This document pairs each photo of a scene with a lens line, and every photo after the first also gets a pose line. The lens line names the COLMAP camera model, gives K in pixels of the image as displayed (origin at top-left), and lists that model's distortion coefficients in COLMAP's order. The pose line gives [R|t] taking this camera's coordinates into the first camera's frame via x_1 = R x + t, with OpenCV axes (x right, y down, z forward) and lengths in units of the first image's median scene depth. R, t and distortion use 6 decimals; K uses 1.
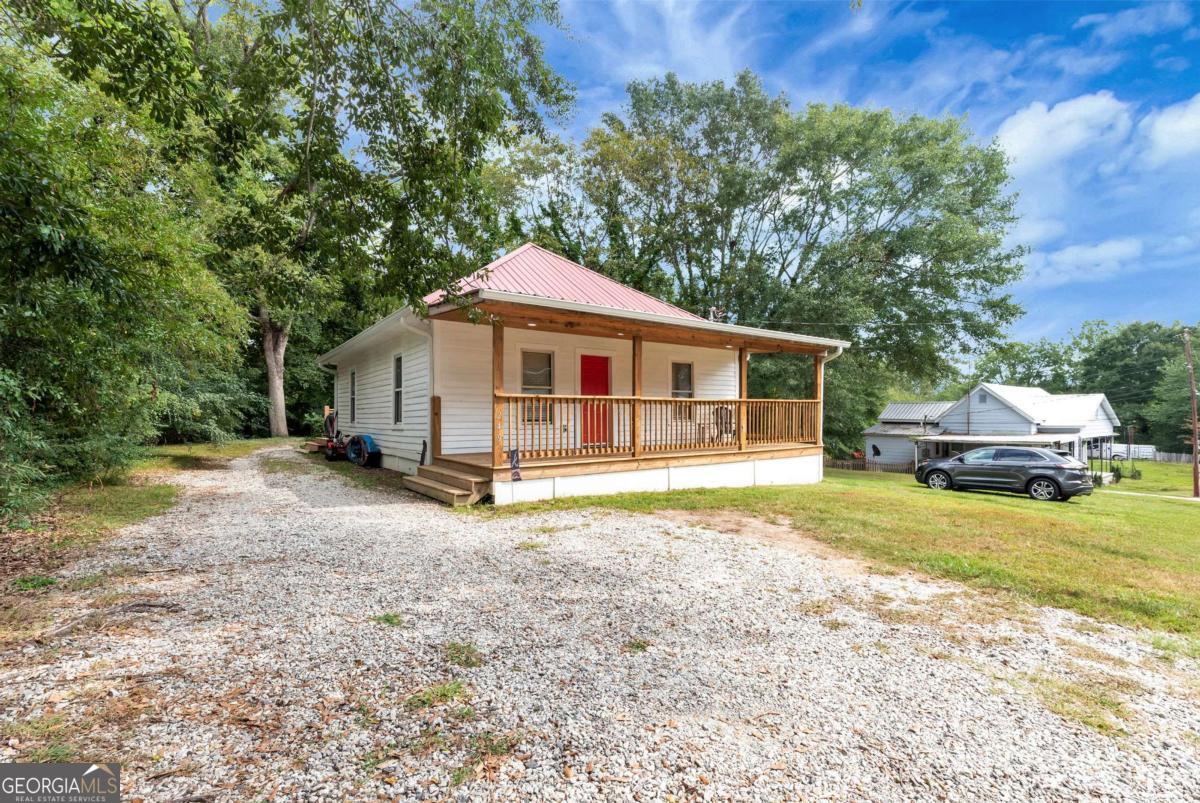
lens RADIAL K [[522.7, 0, 603.7], [0, 522.7, 424.8], [0, 0, 1]] dist [-0.003003, -0.000702]
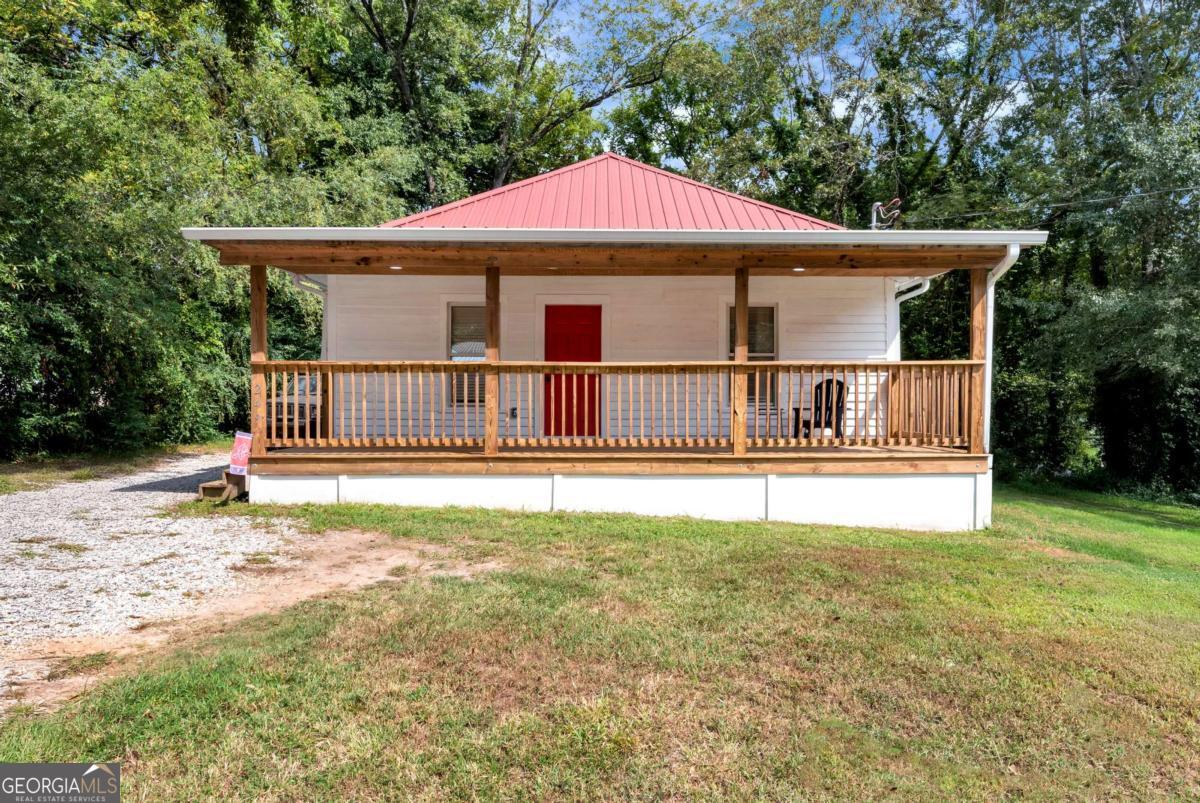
lens RADIAL K [[696.4, 0, 622.5], [0, 696.4, 430.3], [0, 0, 1]] dist [0.005288, 0.003013]
pose [[0.832125, 0.020806, -0.554198, 0.523767], [-0.010421, 0.999706, 0.021886, 0.008937], [0.554491, -0.012437, 0.832097, 0.280040]]
